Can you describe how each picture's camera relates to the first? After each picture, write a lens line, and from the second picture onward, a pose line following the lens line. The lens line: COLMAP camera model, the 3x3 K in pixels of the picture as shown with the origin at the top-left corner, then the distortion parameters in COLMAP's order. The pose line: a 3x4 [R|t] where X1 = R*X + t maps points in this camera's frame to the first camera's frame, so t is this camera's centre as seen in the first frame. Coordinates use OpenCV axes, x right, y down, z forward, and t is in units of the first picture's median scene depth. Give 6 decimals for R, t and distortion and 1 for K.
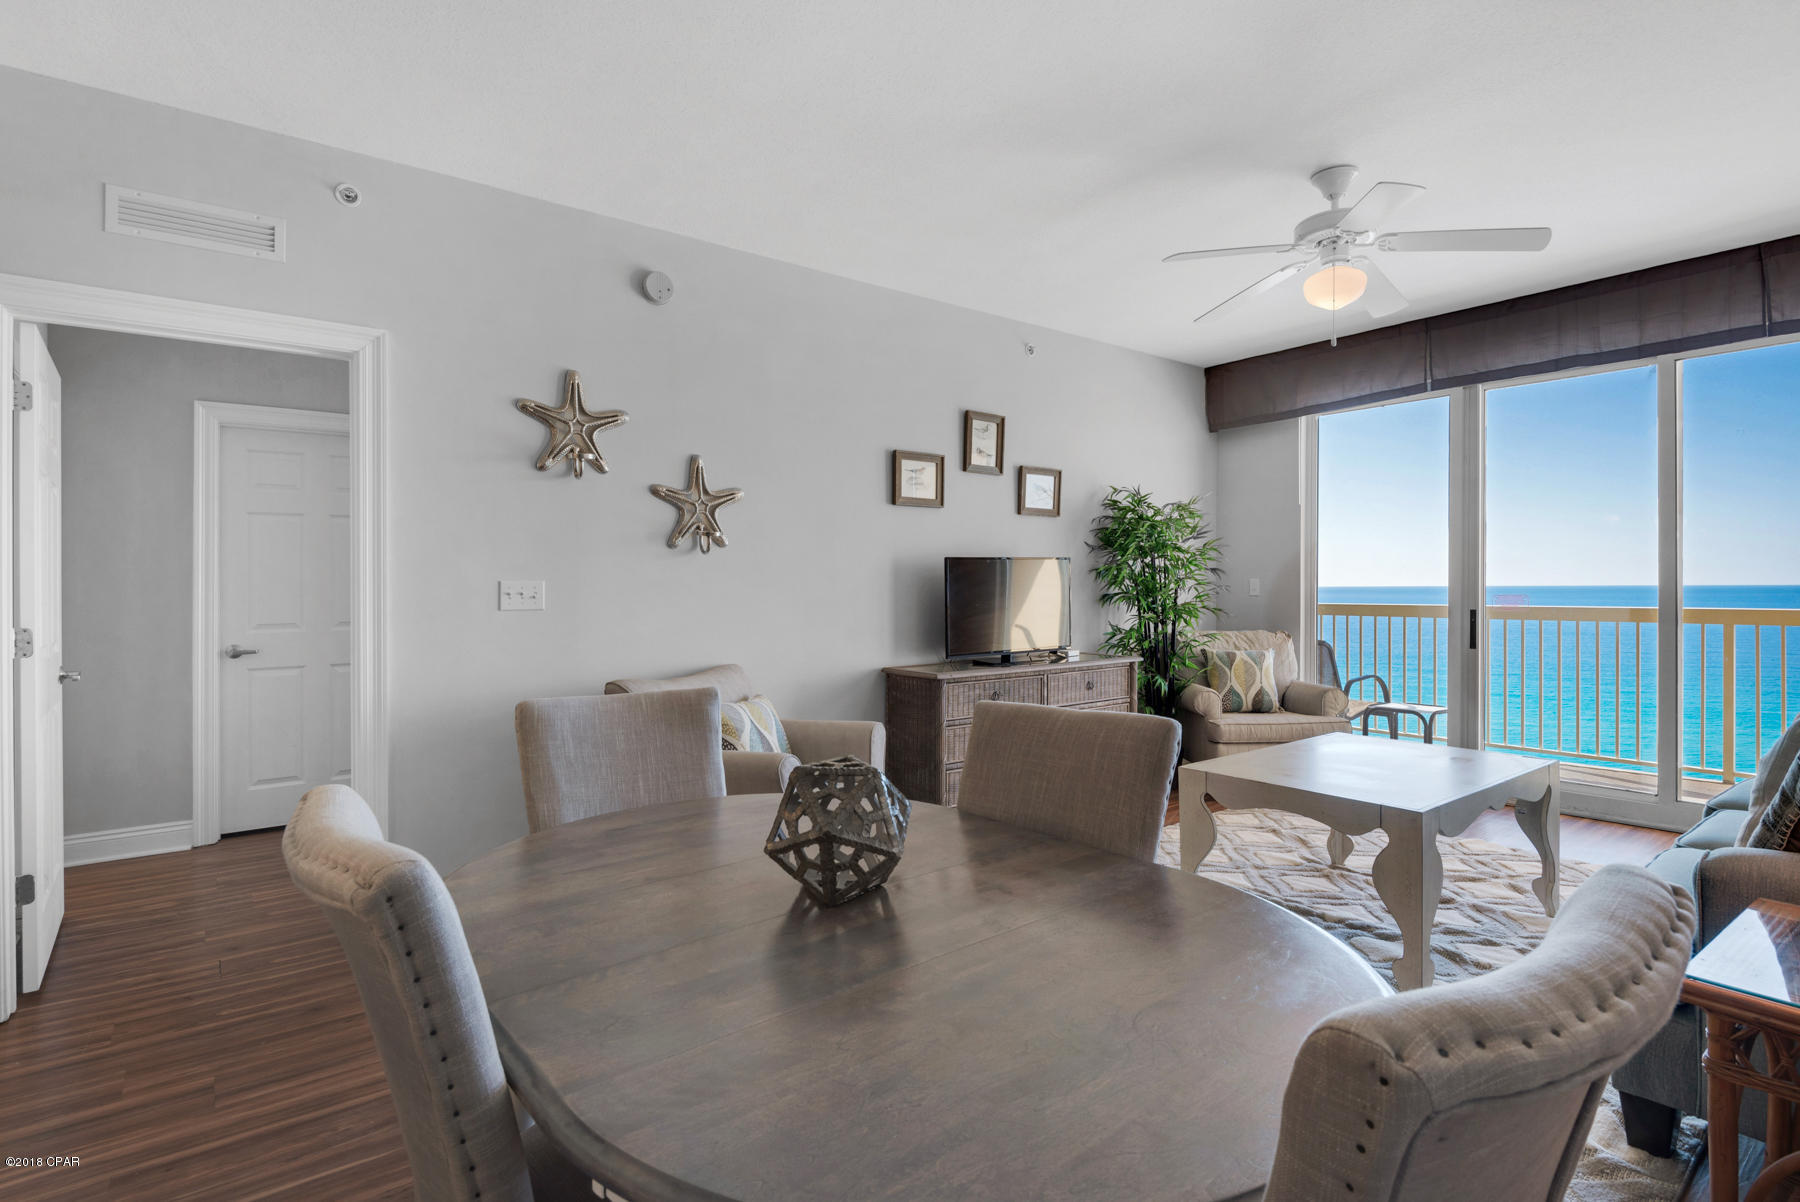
lens RADIAL K [[888.8, 0, 922.8], [0, 888.8, 585.6], [0, 0, 1]] dist [0.001664, -0.000264]
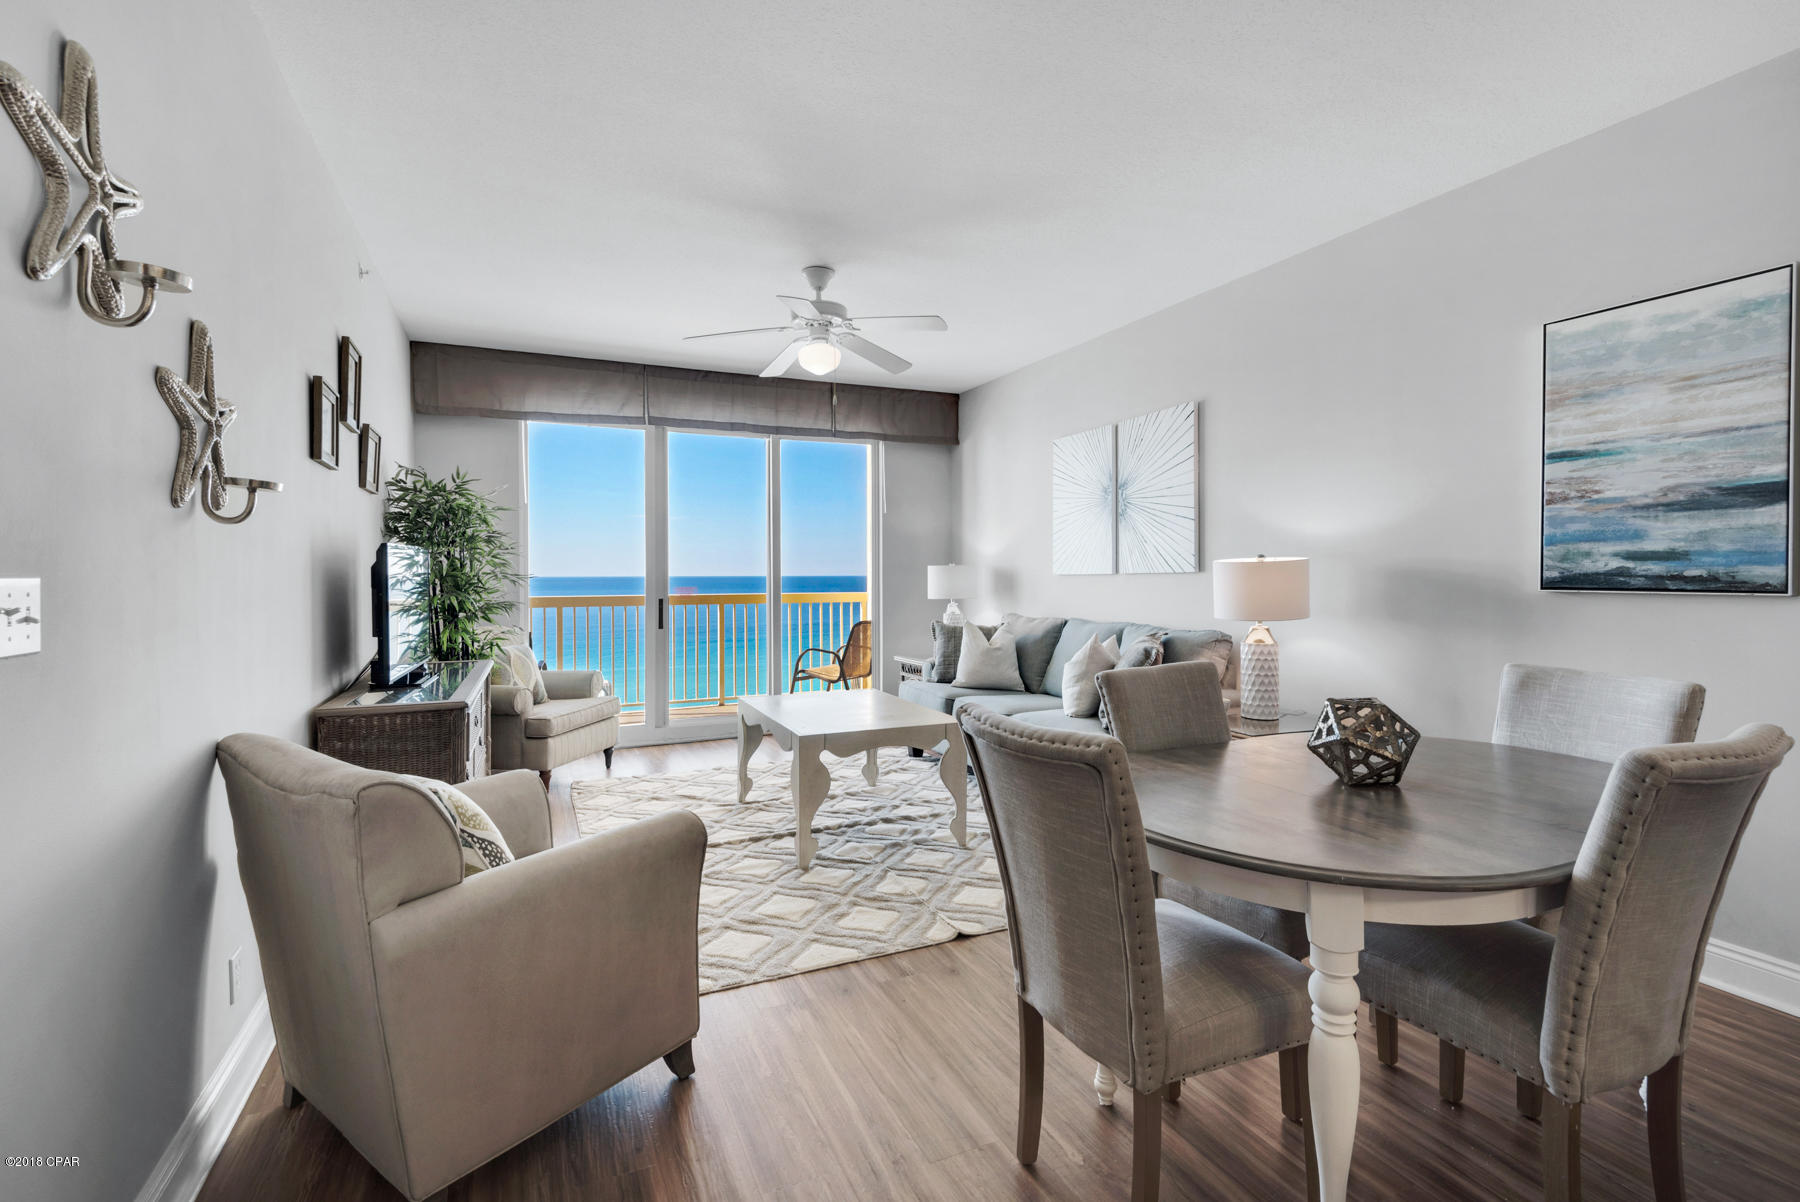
lens RADIAL K [[821.0, 0, 902.8], [0, 821.0, 590.9], [0, 0, 1]] dist [0.015426, -0.011303]
pose [[0.246092, -0.024058, 0.968948, -0.443377], [0.011822, 0.999692, 0.021819, -0.006754], [-0.969174, 0.006086, 0.246301, 0.358584]]
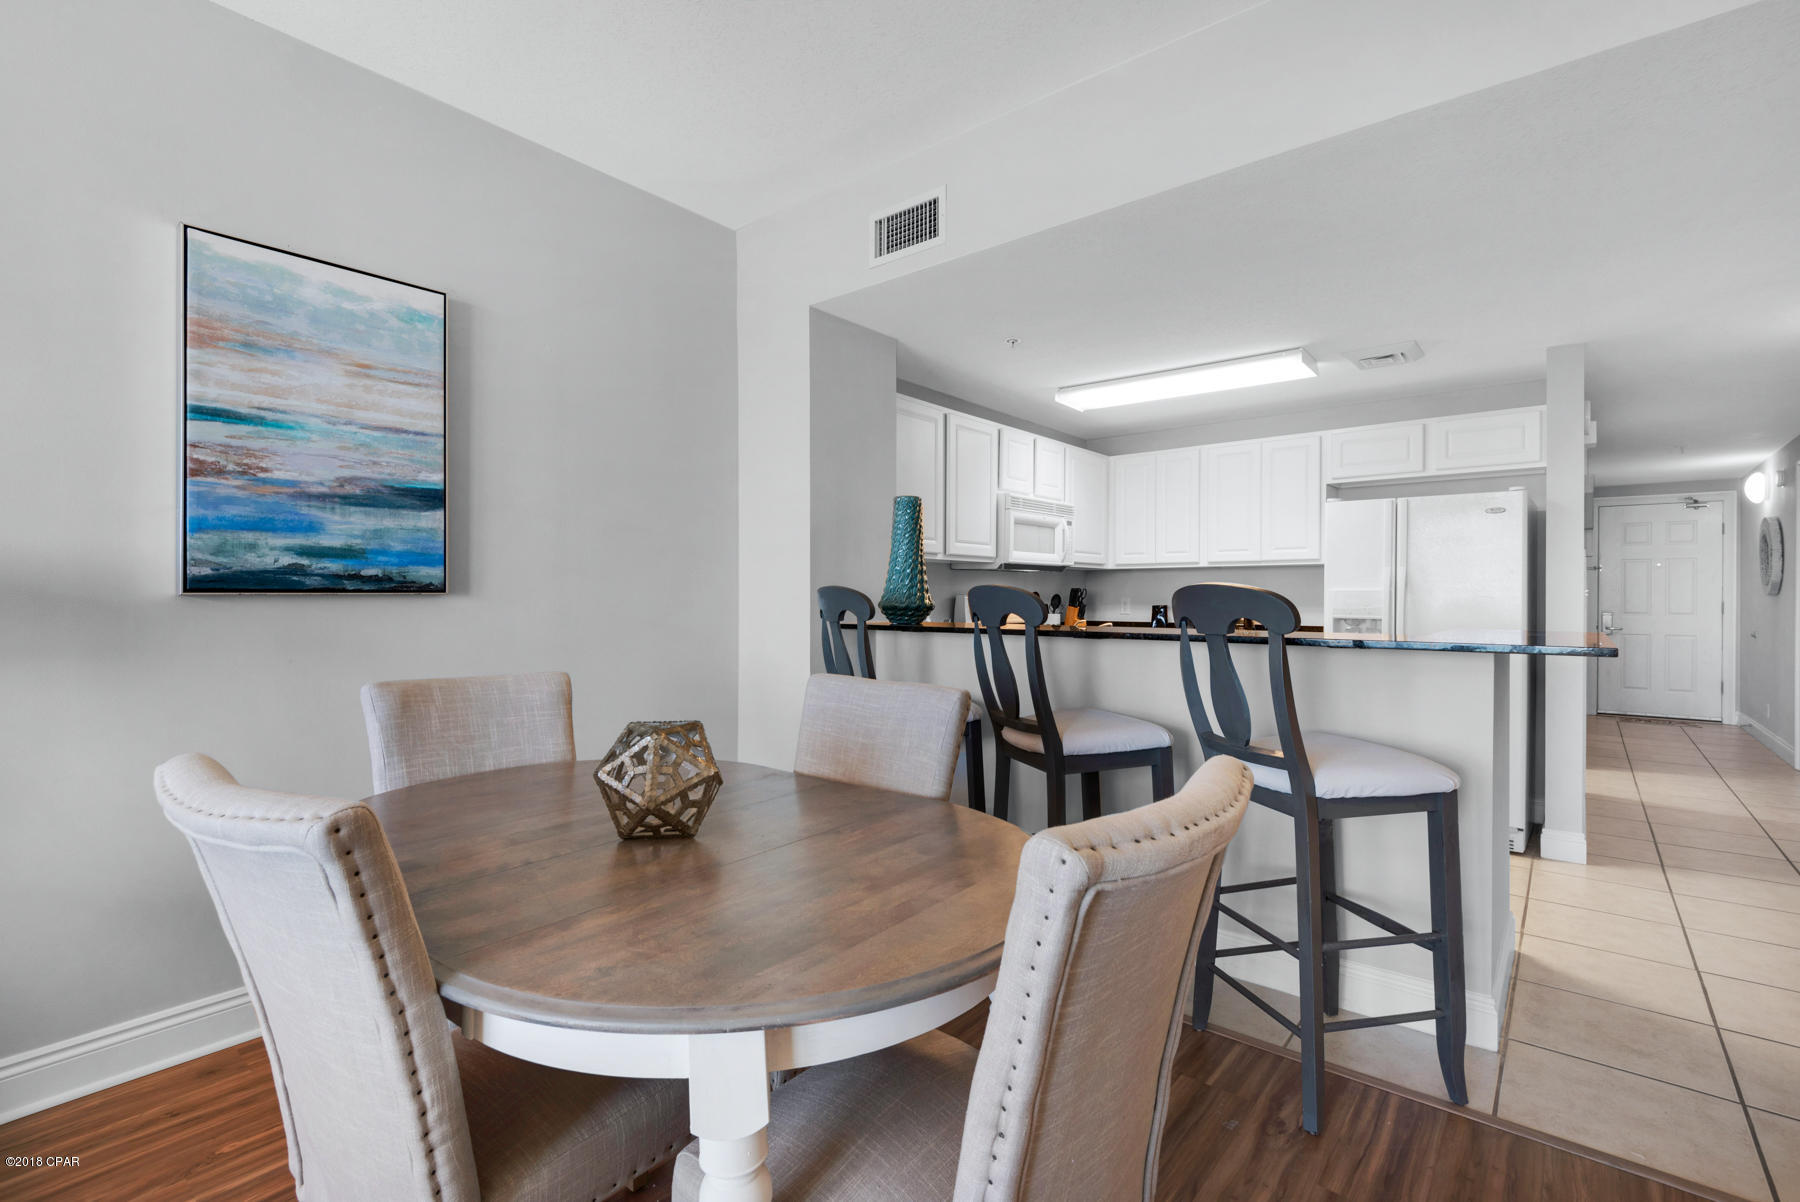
lens RADIAL K [[821.0, 0, 902.8], [0, 821.0, 590.9], [0, 0, 1]] dist [0.015426, -0.011303]
pose [[-0.977836, -0.000129, -0.209371, -0.051268], [-0.000894, 0.999993, 0.003558, 0.007274], [0.209369, 0.003667, -0.977830, 0.541819]]
